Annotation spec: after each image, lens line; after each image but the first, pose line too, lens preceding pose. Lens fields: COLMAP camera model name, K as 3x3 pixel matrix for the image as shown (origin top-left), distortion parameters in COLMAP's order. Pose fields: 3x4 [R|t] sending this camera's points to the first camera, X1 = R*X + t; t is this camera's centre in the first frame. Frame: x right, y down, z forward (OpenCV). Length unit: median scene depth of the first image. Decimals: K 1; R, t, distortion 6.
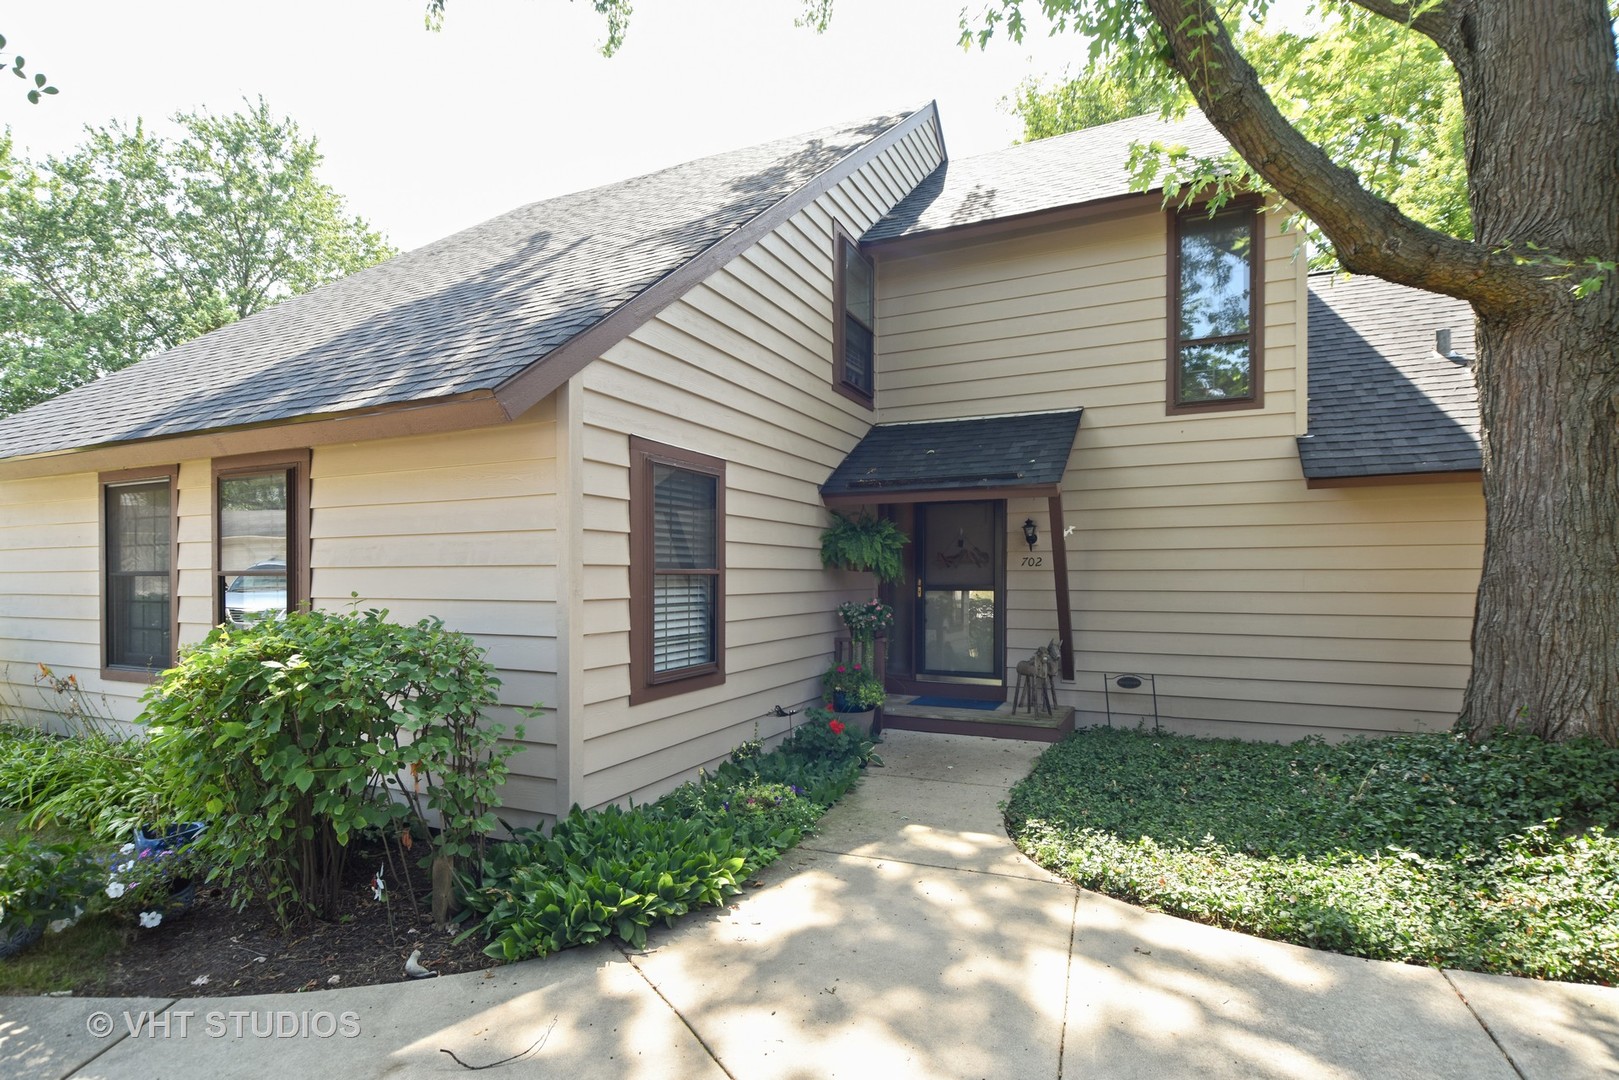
lens RADIAL K [[782.9, 0, 803.5], [0, 782.9, 591.0], [0, 0, 1]] dist [0.012192, -0.001152]
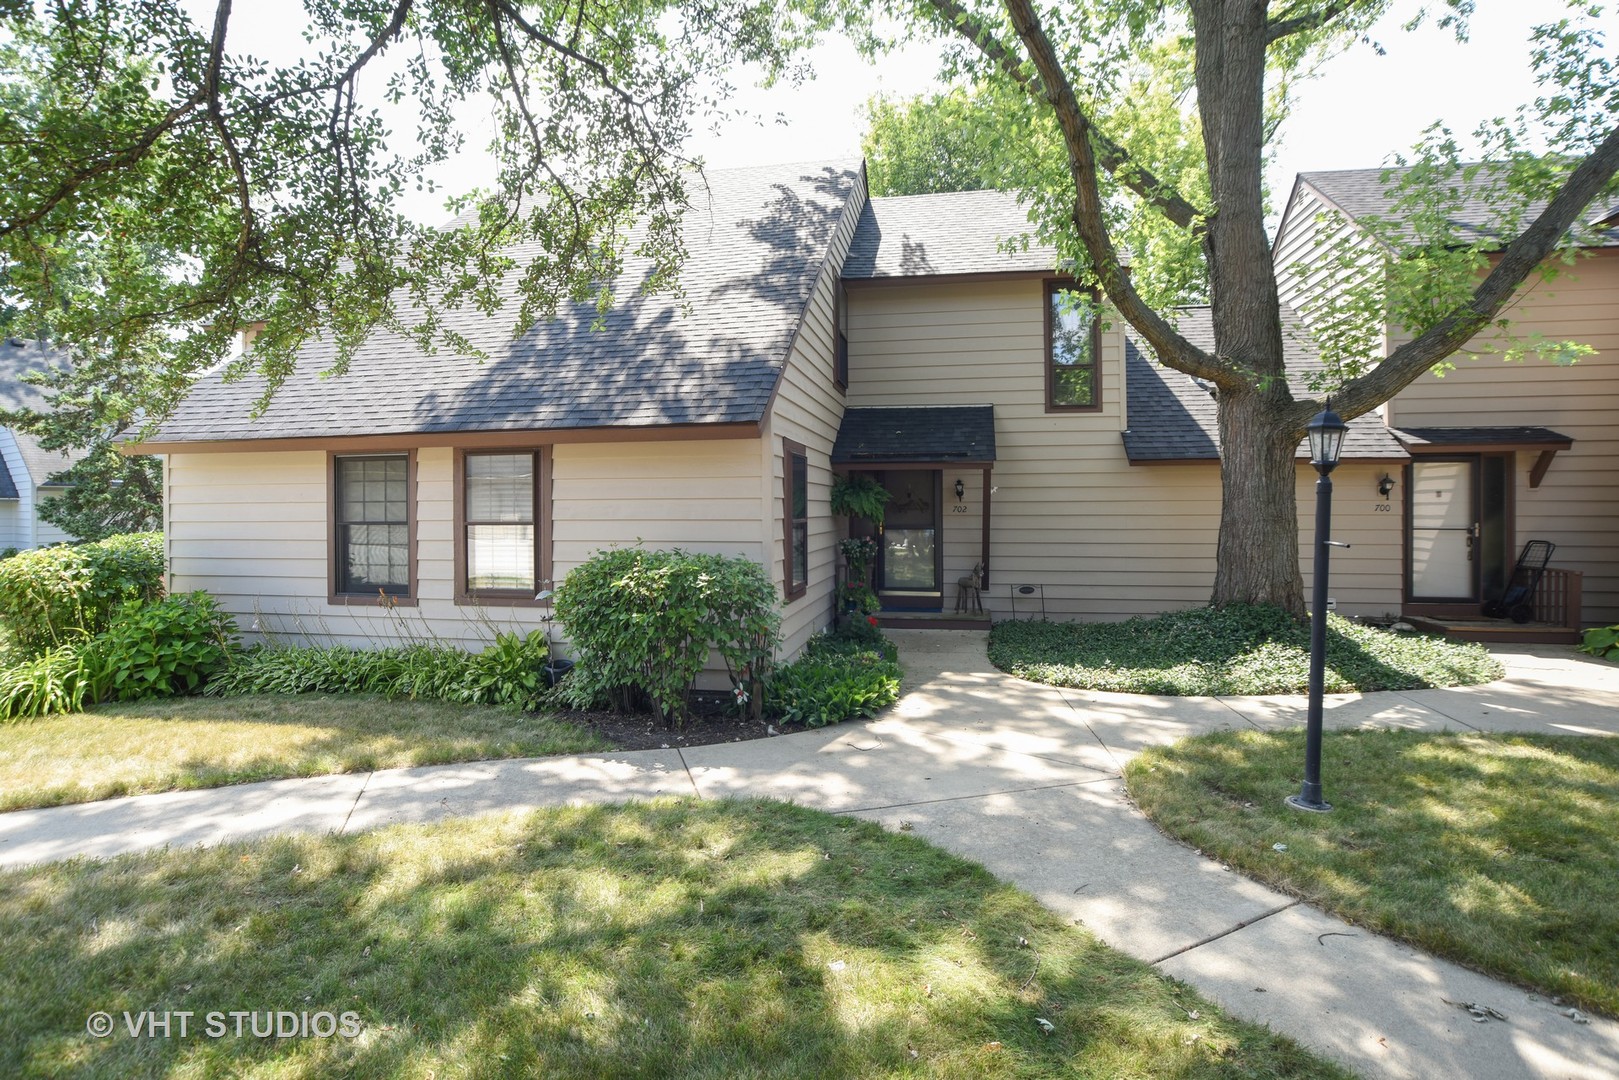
lens RADIAL K [[838.6, 0, 813.6], [0, 838.6, 515.3], [0, 0, 1]] dist [-0.022353, 0.000746]
pose [[0.962144, -0.003116, 0.272523, -0.434786], [0.005997, 0.999935, -0.009737, -0.014386], [-0.272475, 0.011002, 0.962100, -0.456656]]
